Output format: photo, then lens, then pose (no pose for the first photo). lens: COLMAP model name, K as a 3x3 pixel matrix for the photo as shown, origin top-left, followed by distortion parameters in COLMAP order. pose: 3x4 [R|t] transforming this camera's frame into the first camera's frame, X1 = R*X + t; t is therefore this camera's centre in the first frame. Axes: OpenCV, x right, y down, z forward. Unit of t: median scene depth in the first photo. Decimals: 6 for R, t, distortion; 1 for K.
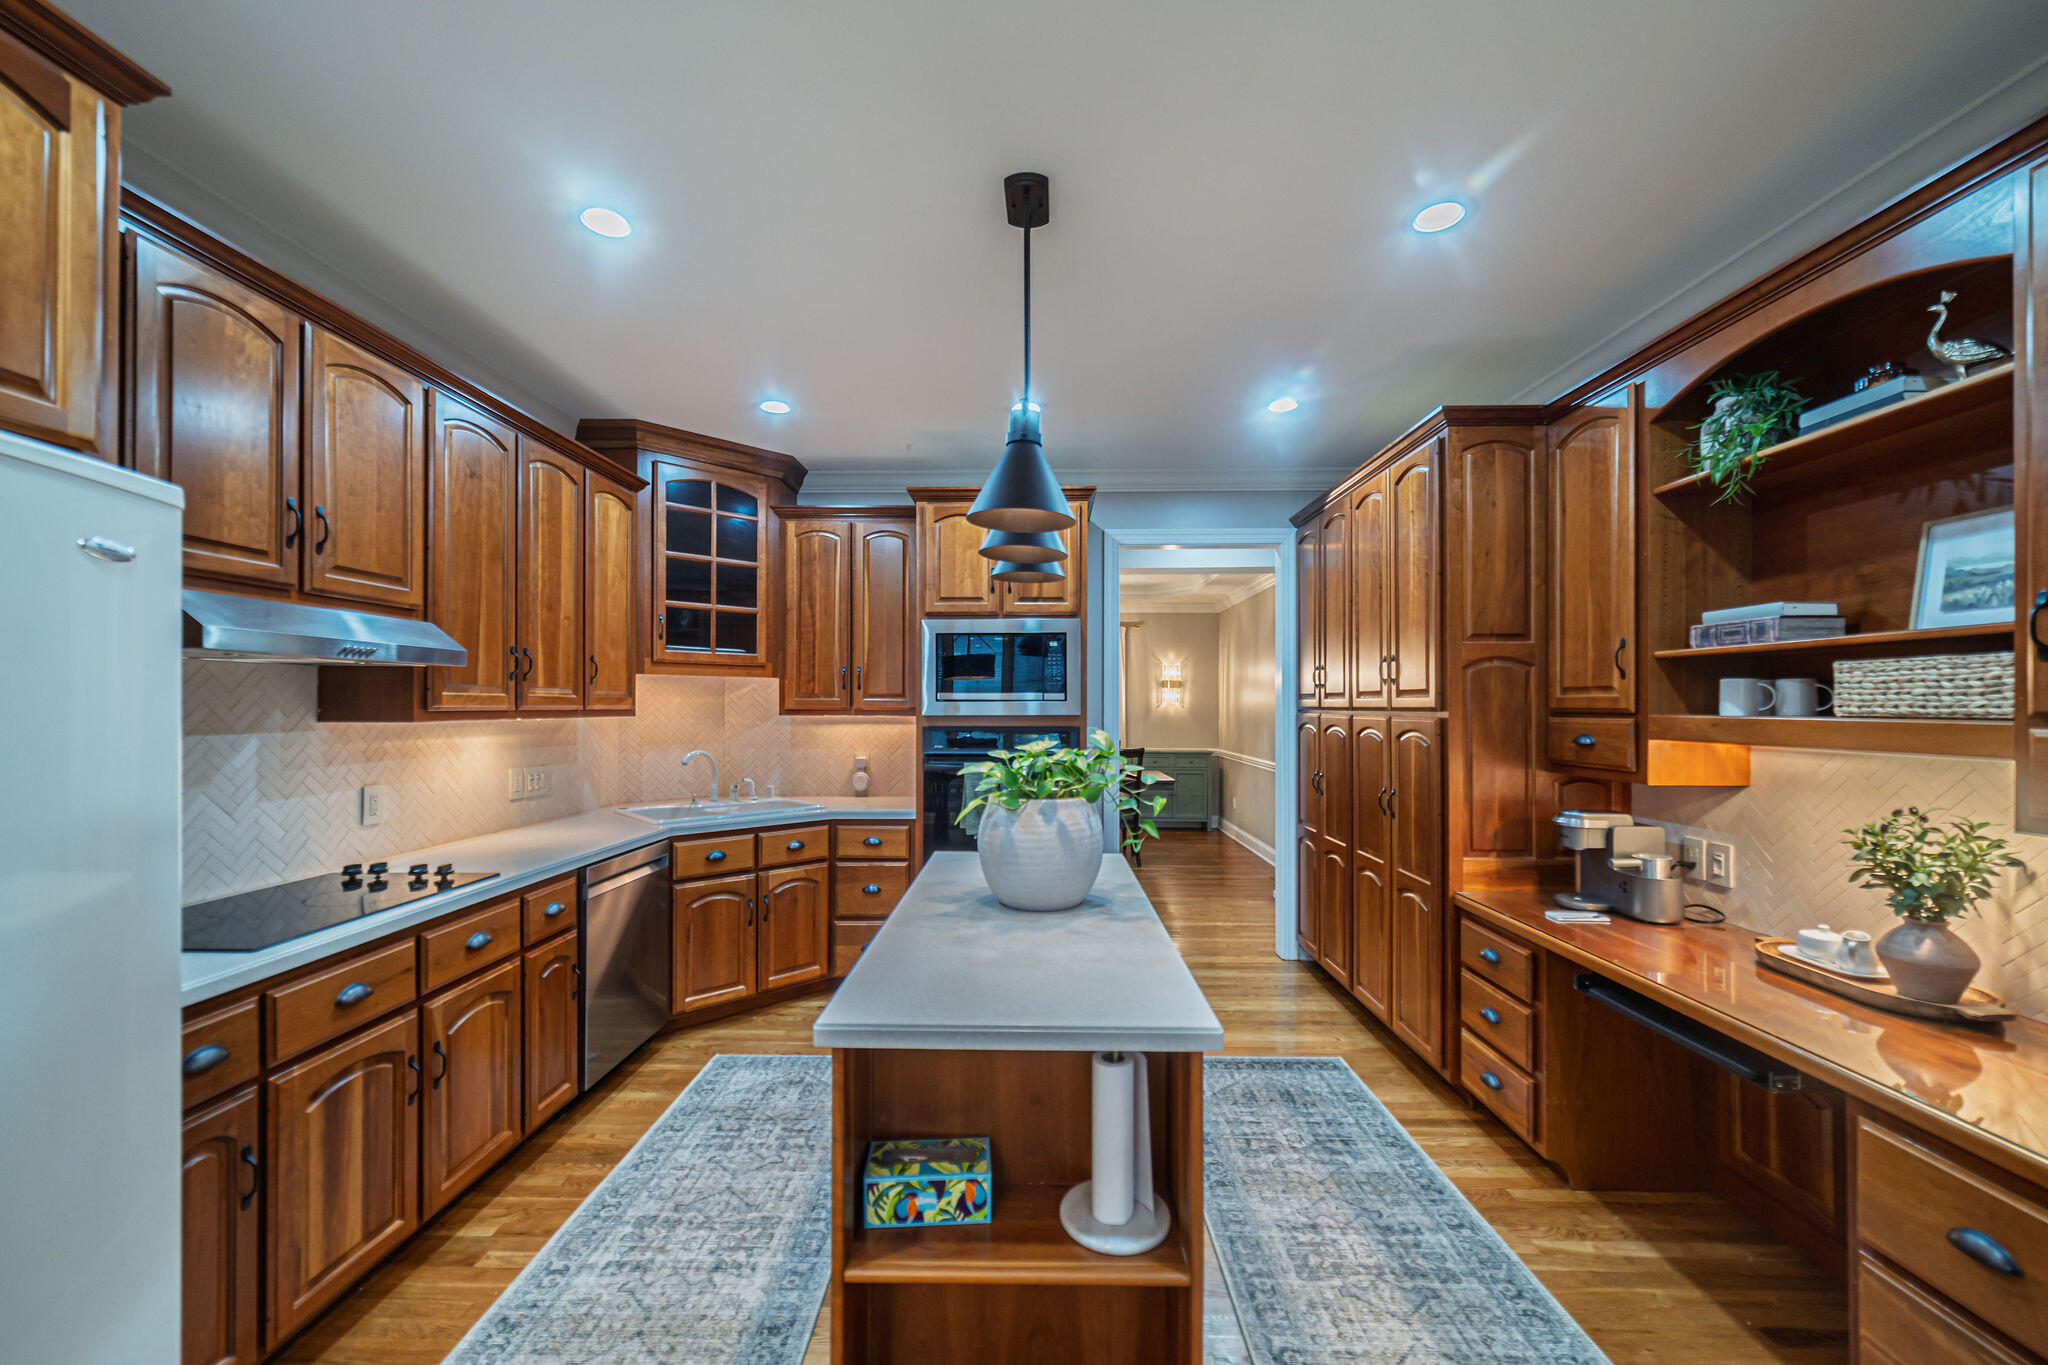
lens RADIAL K [[793.7, 0, 1024.0], [0, 793.7, 702.8], [0, 0, 1]] dist [-0.004008, 0.002066]
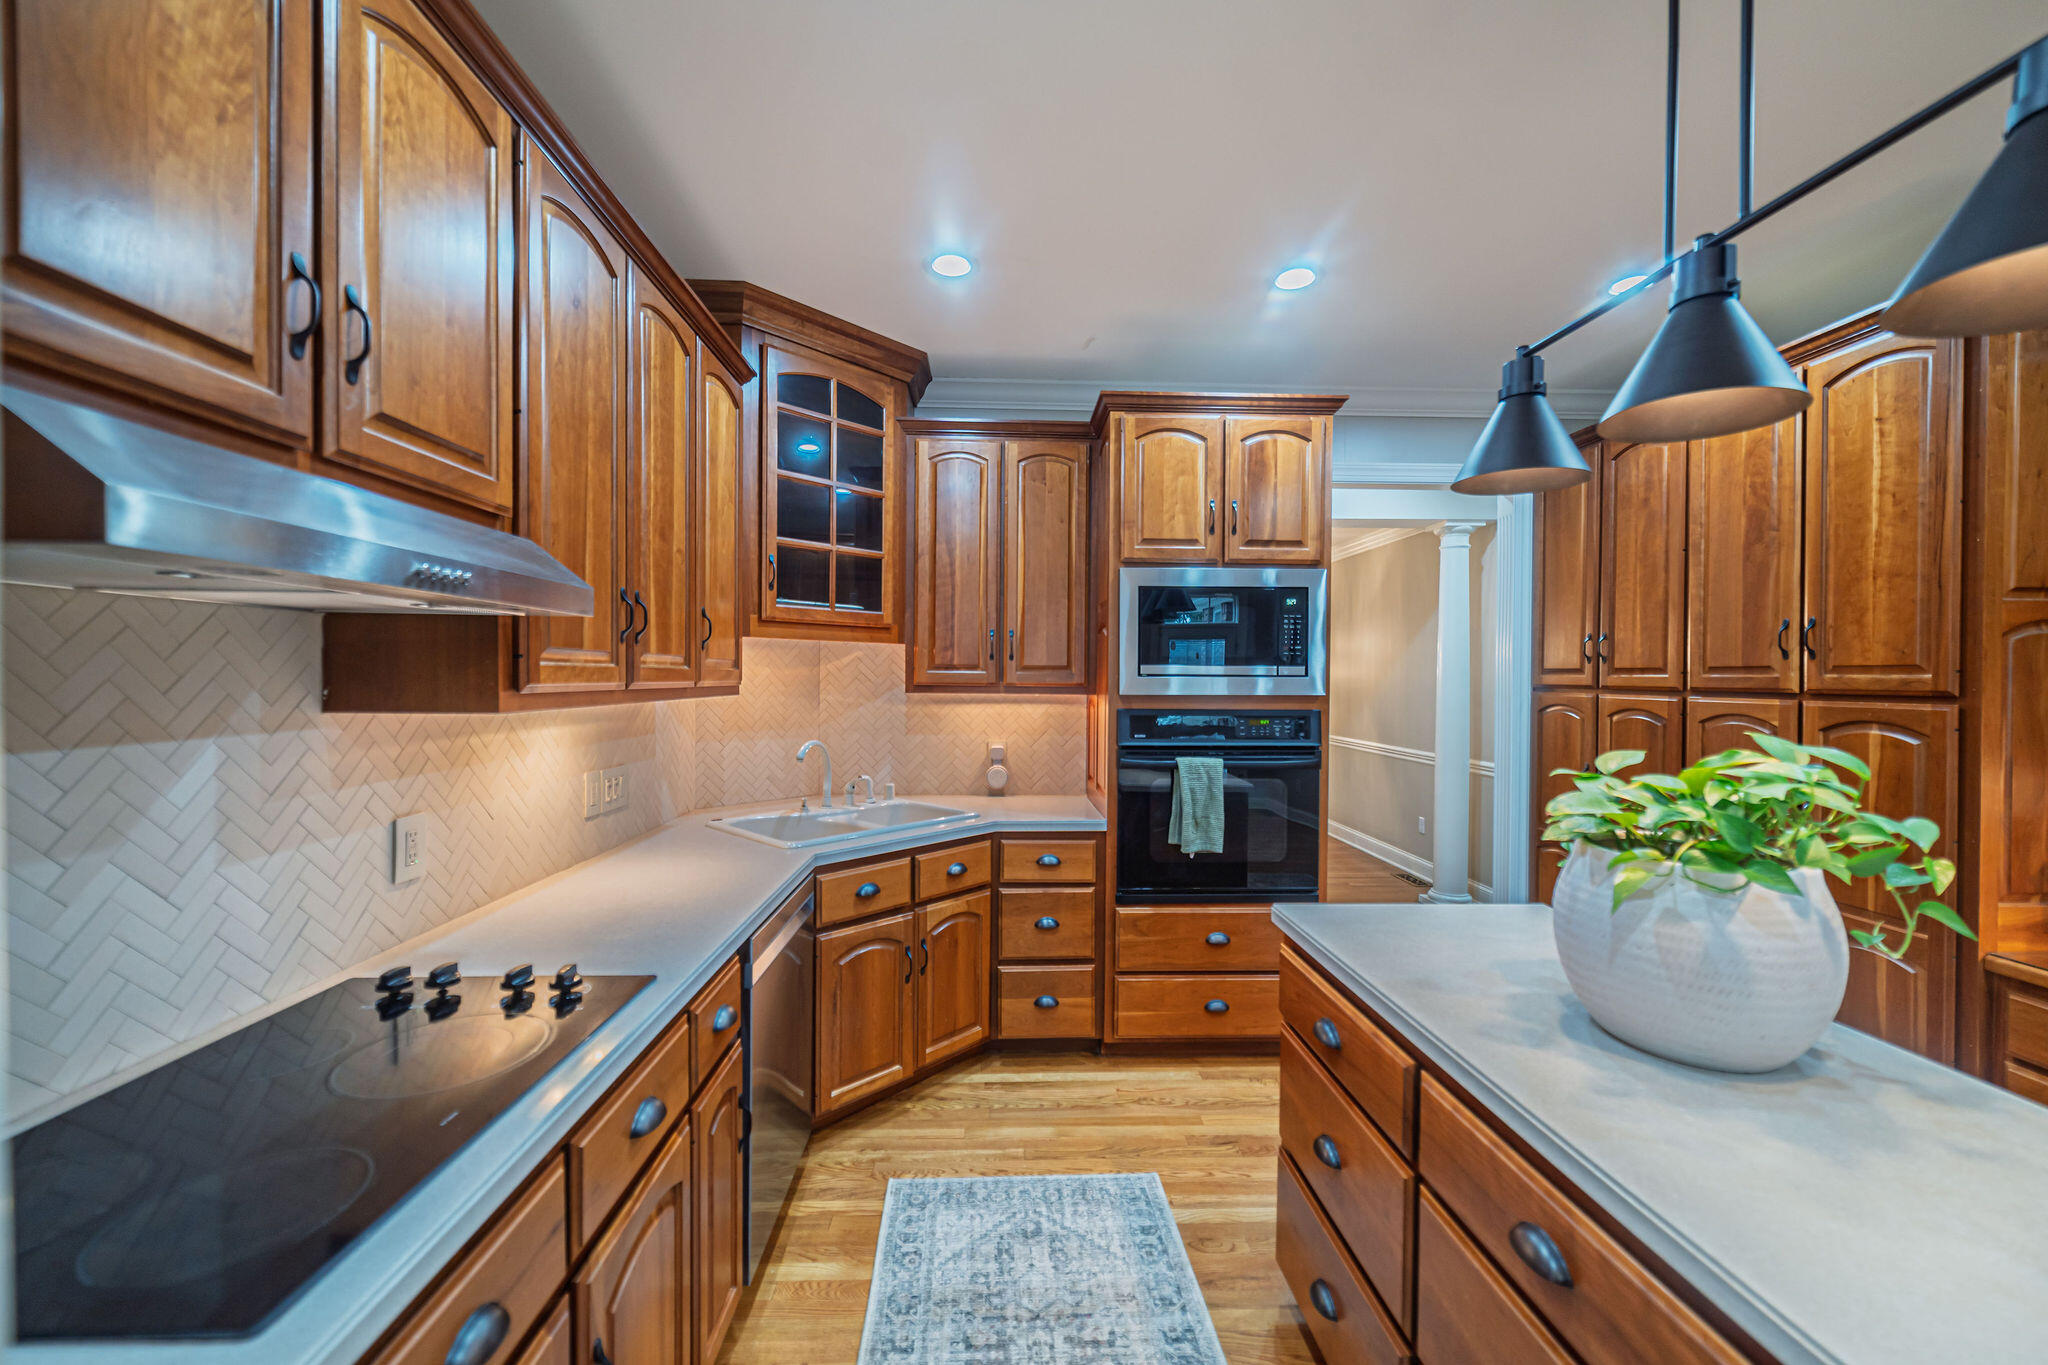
lens RADIAL K [[793.7, 0, 1024.5], [0, 793.7, 683.8], [0, 0, 1]] dist [-0.004008, 0.002066]
pose [[0.998455, 0.004848, 0.055361, -0.409371], [-0.005588, 0.999897, 0.013219, -0.006362], [-0.055291, -0.013508, 0.998379, 0.394801]]
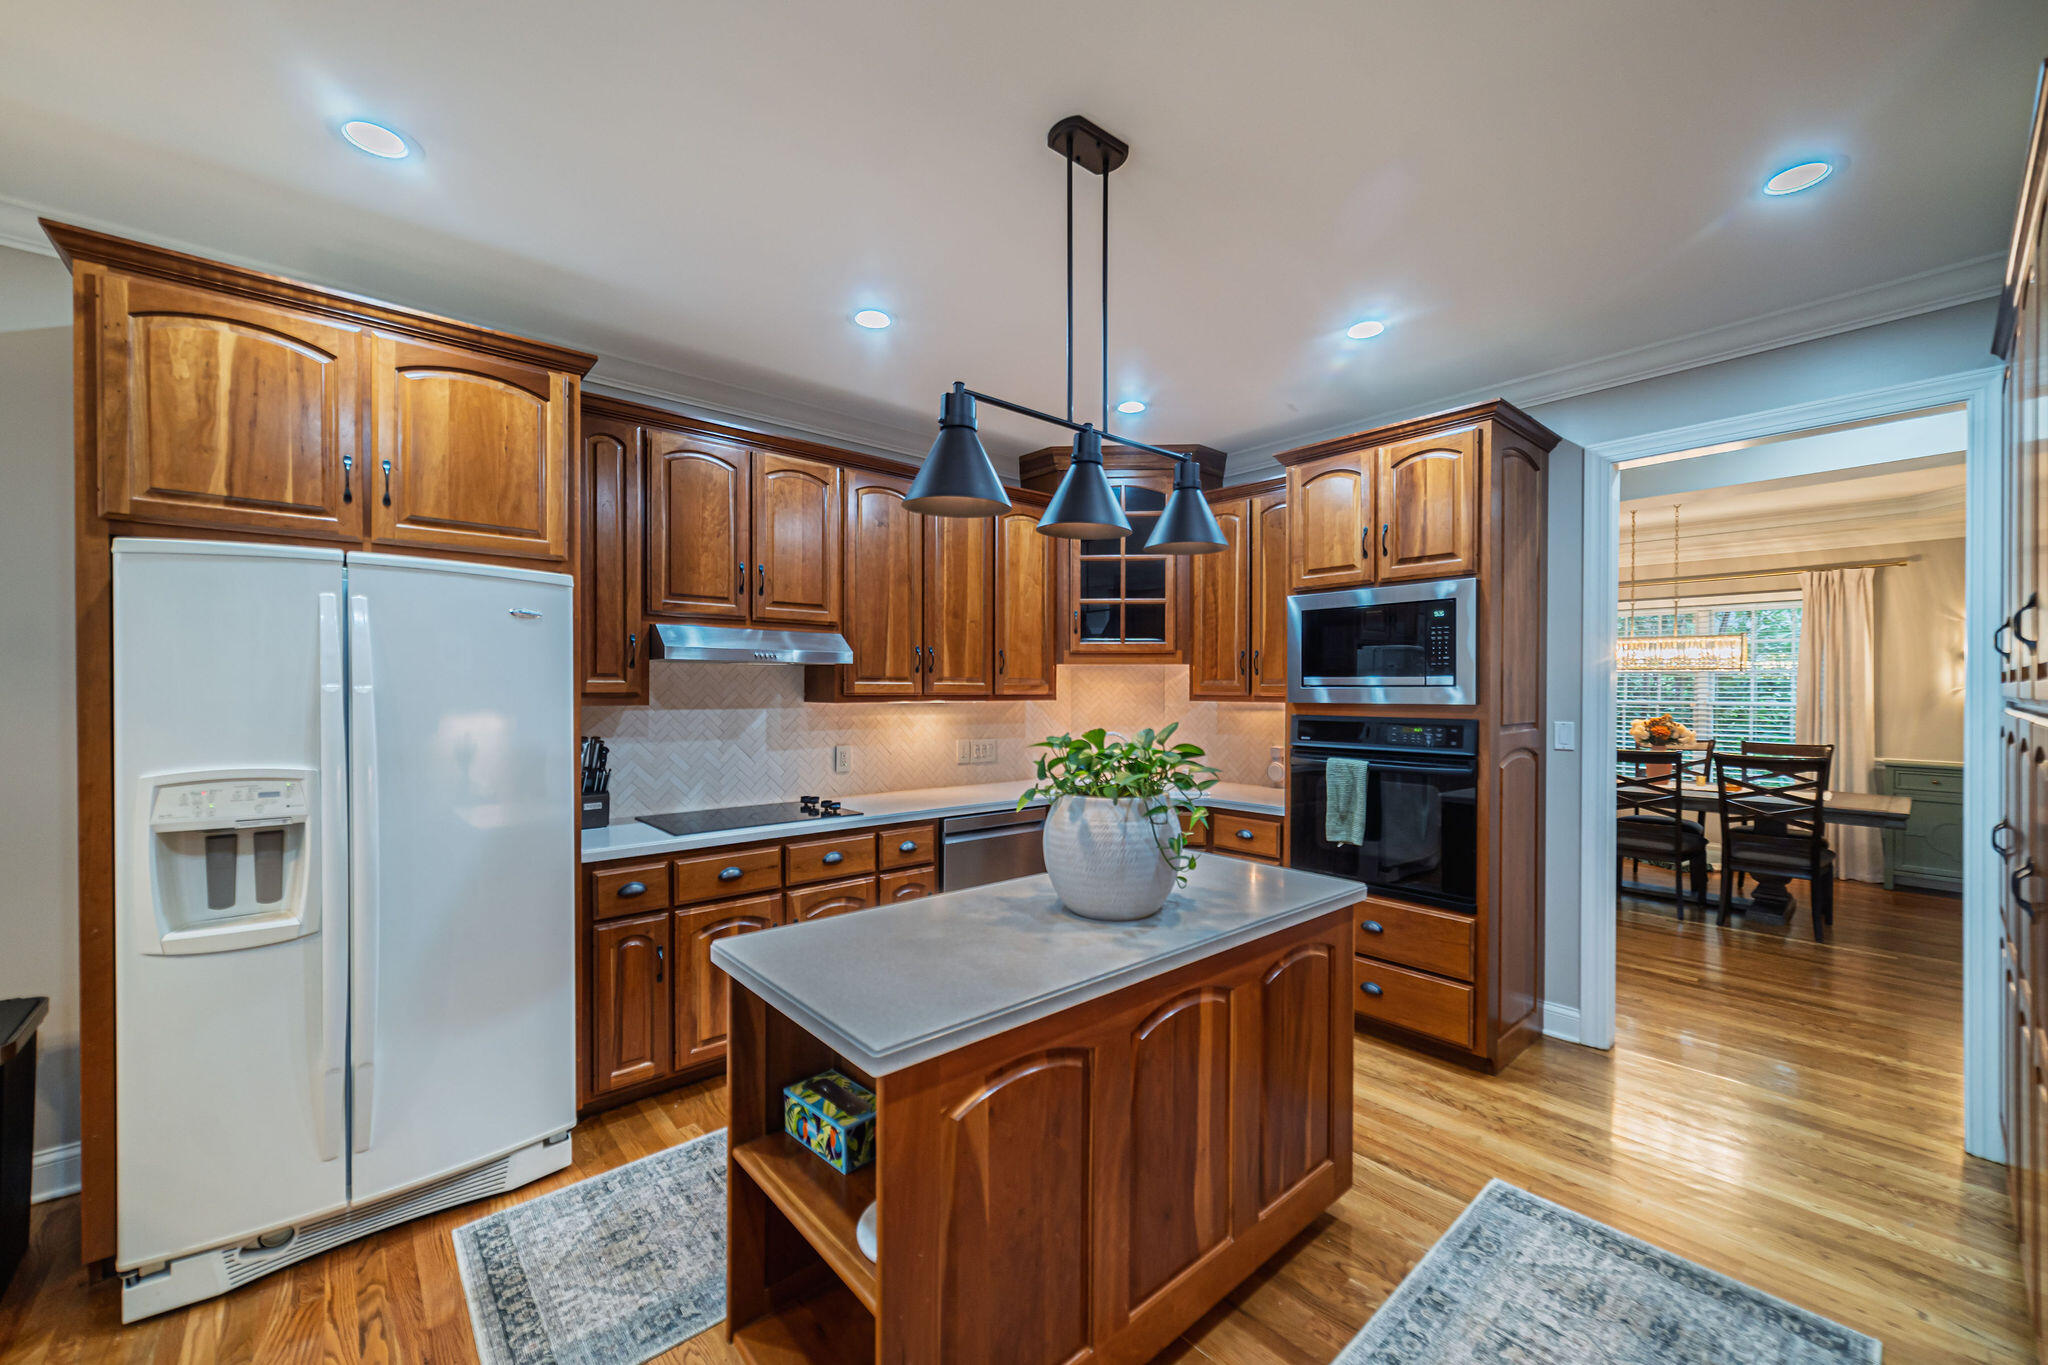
lens RADIAL K [[793.7, 0, 1028.1], [0, 793.7, 691.3], [0, 0, 1]] dist [-0.004008, 0.002066]
pose [[0.676936, 0.002525, -0.736037, 0.529733], [0.001399, 0.999988, 0.004718, -0.002538], [0.736040, -0.004223, 0.676925, 0.265383]]
